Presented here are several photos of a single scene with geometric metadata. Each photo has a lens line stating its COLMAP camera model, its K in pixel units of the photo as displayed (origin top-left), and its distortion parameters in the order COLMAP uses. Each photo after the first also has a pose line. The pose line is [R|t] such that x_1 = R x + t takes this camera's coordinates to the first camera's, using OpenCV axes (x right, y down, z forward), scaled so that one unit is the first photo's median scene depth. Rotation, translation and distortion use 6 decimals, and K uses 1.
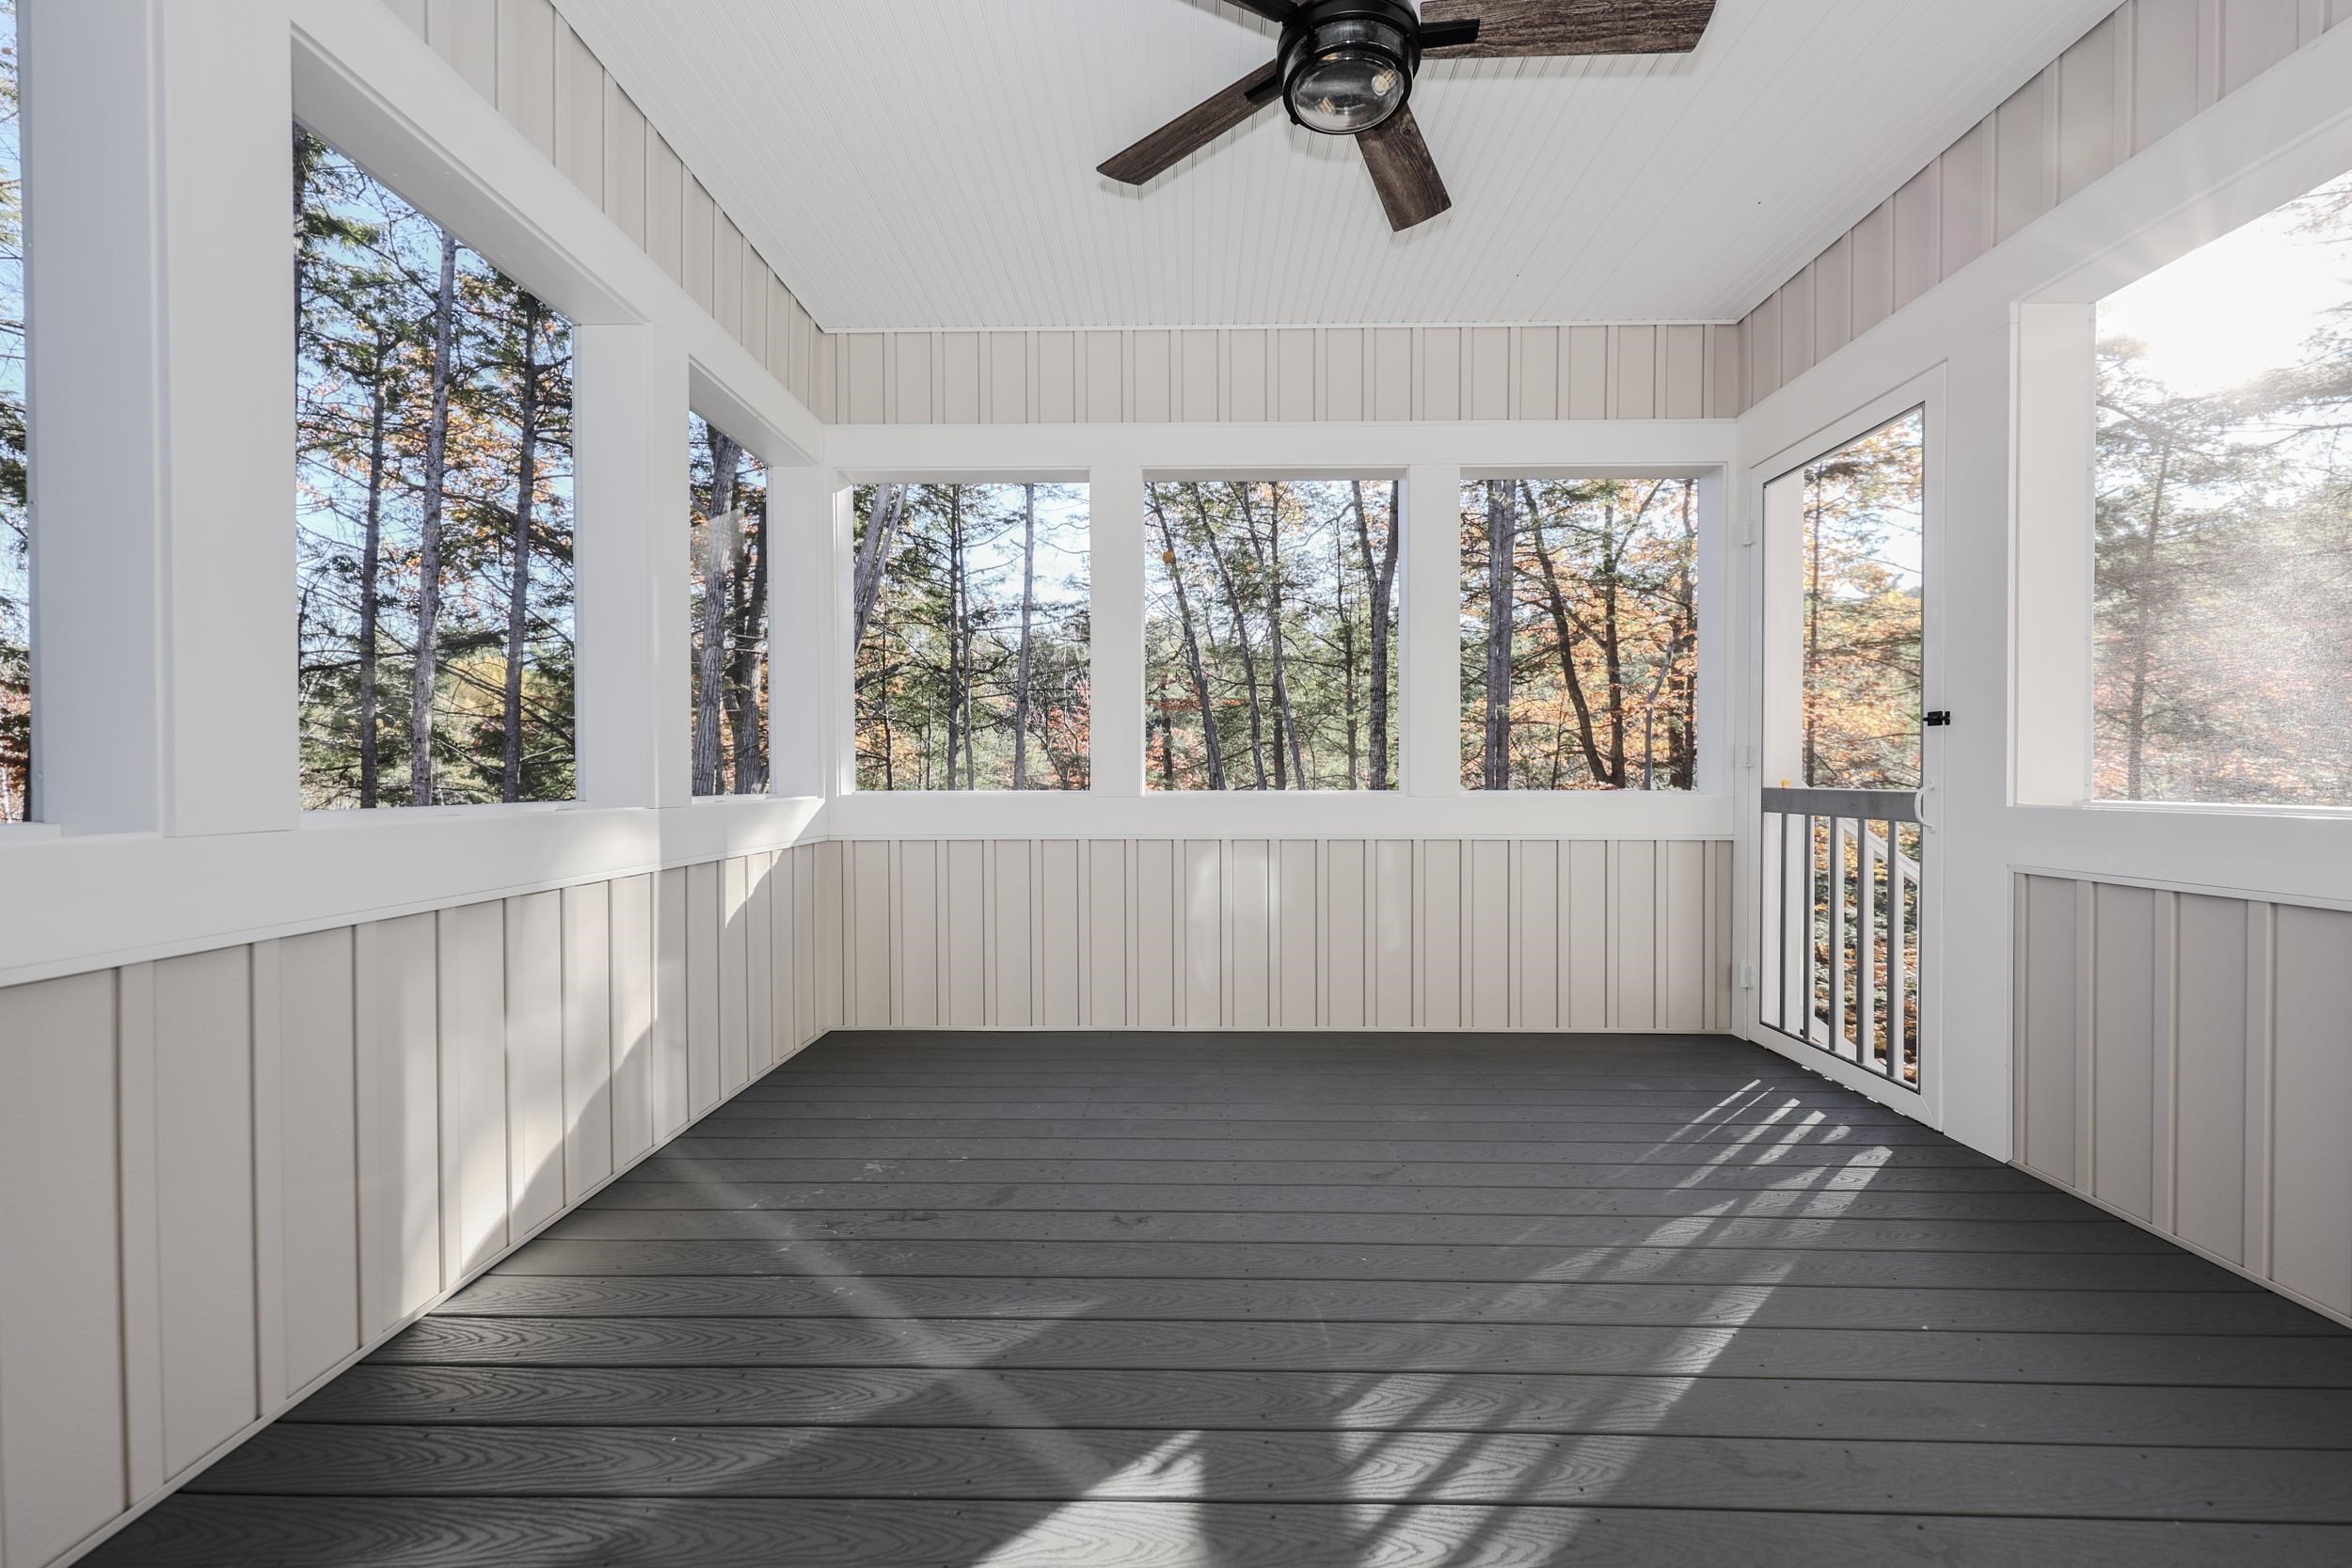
lens RADIAL K [[965.2, 0, 1164.4], [0, 965.2, 793.0], [0, 0, 1]] dist [0.002971, 0.000479]
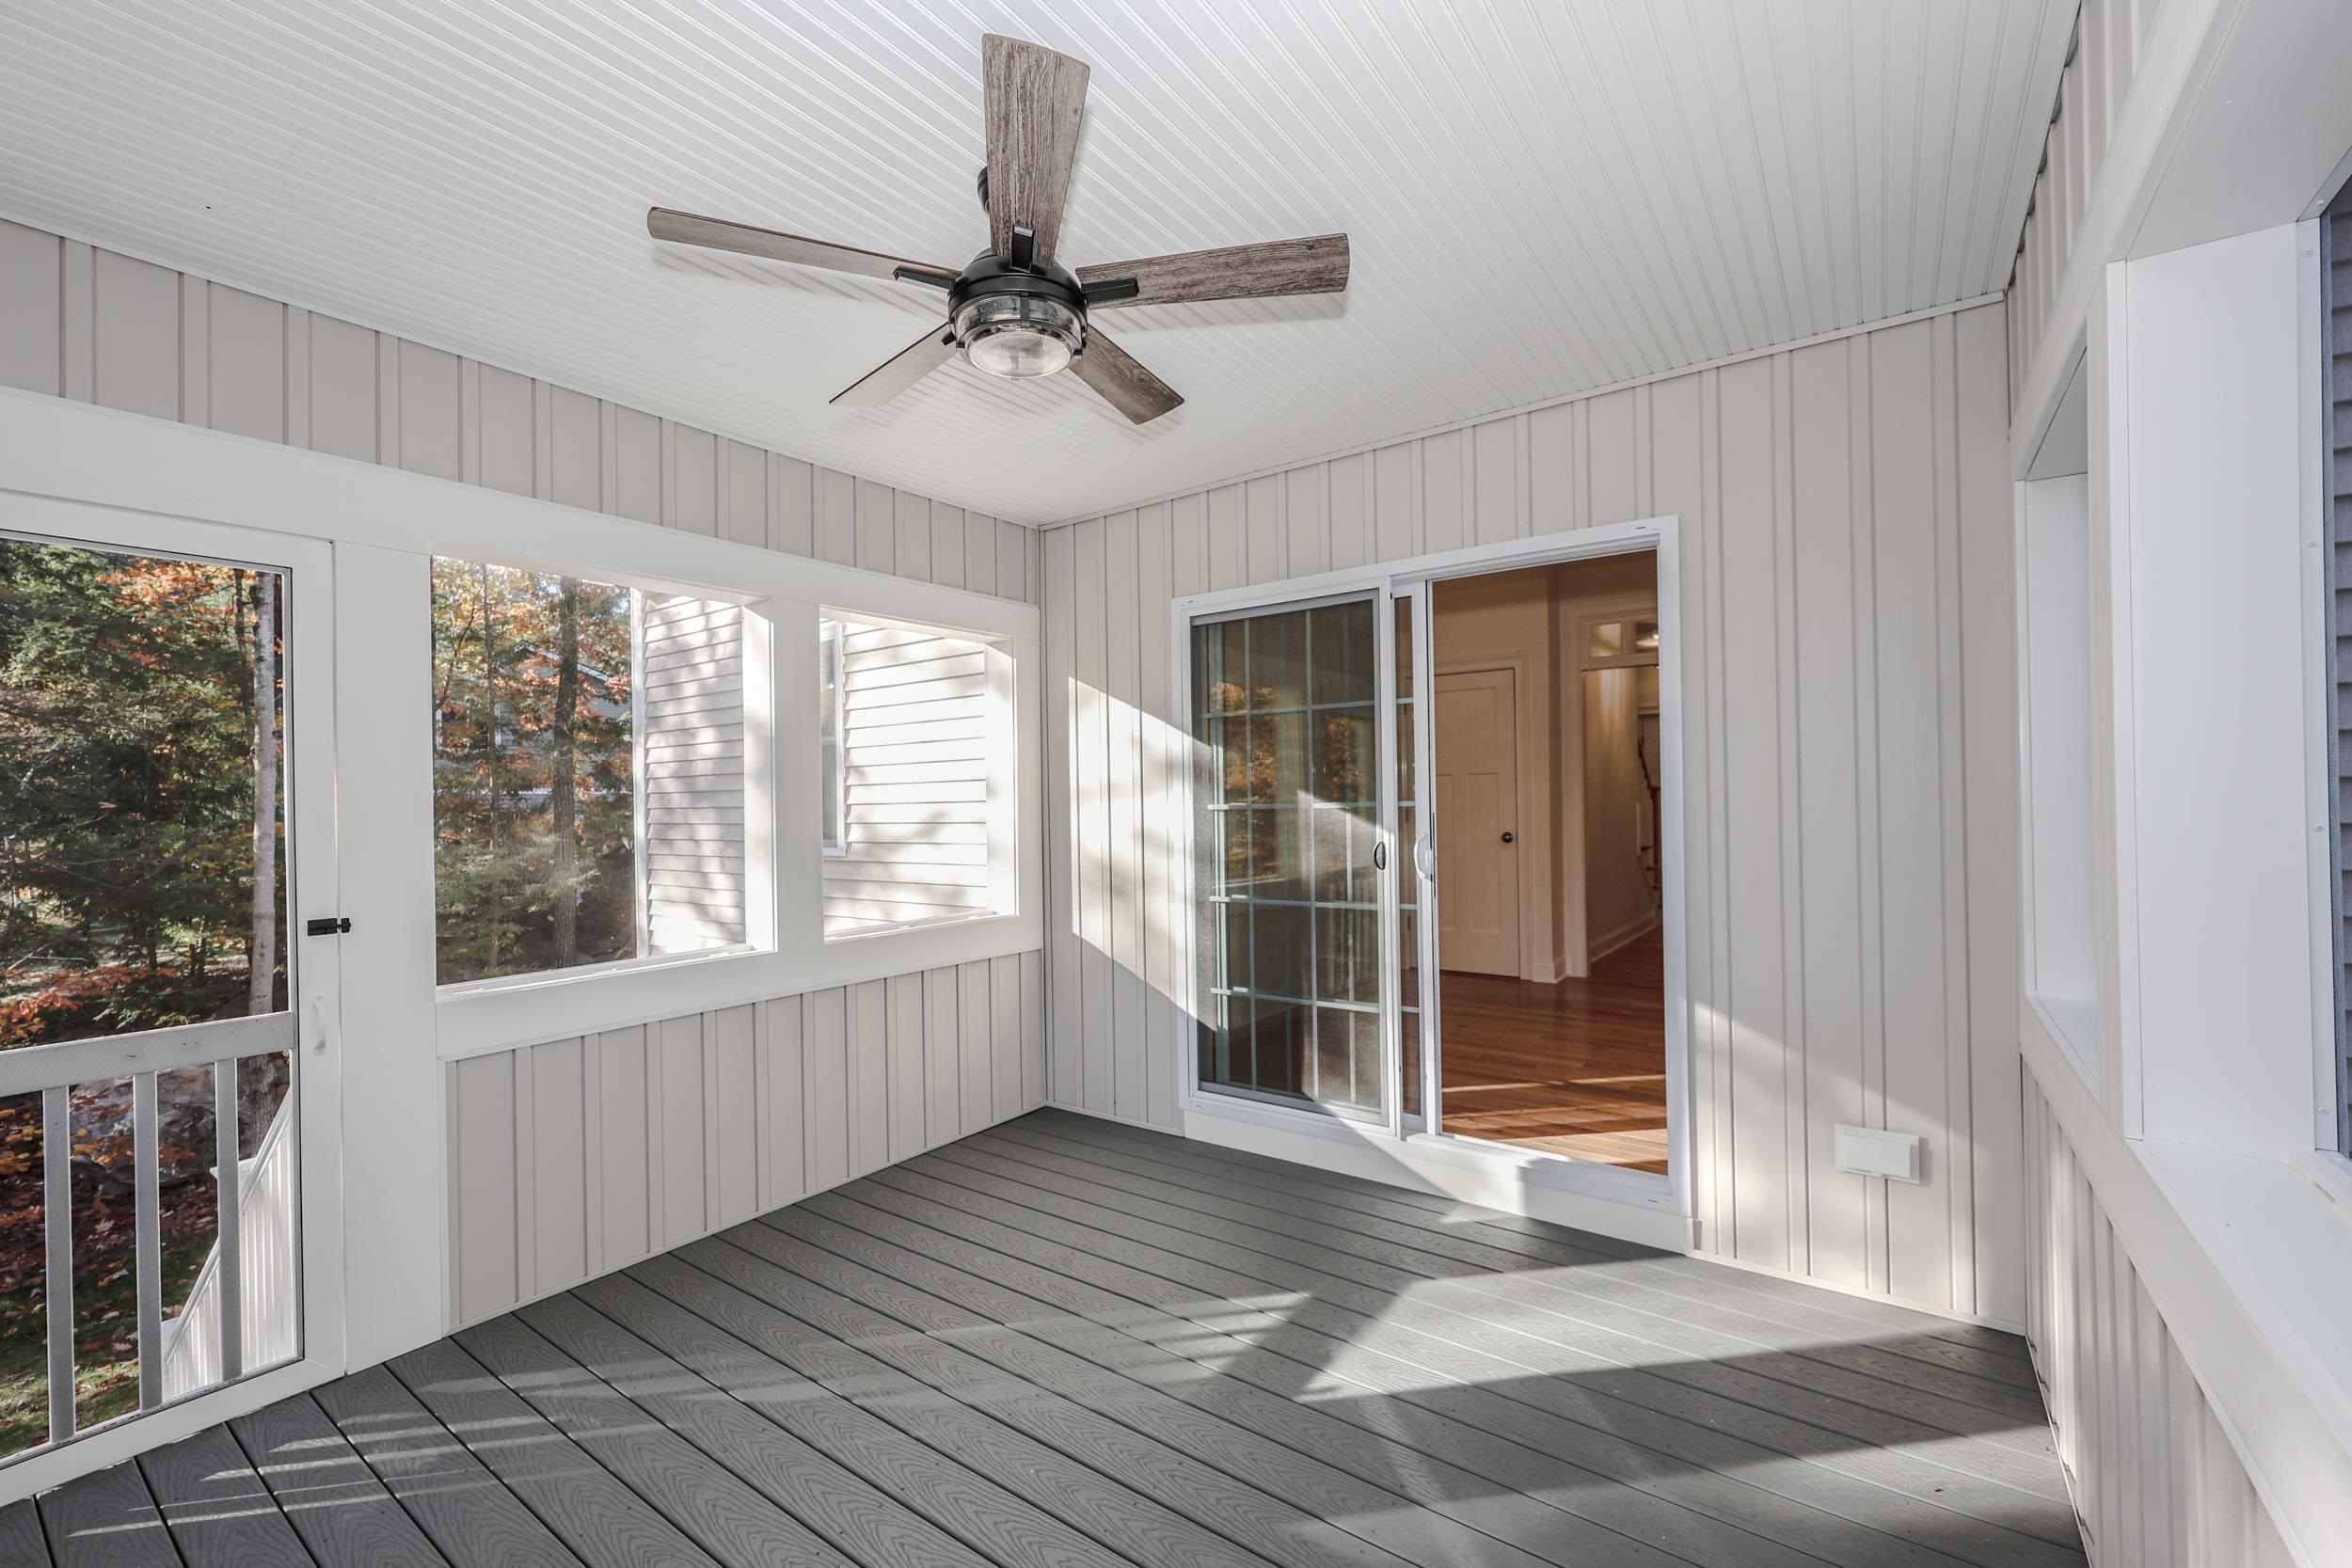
lens RADIAL K [[965.2, 0, 1164.4], [0, 965.2, 793.0], [0, 0, 1]] dist [0.002971, 0.000479]
pose [[-0.819764, 0.024856, 0.572162, -0.548399], [0.034216, 0.999399, 0.005607, -0.261885], [-0.571679, 0.024173, -0.820122, 1.829516]]
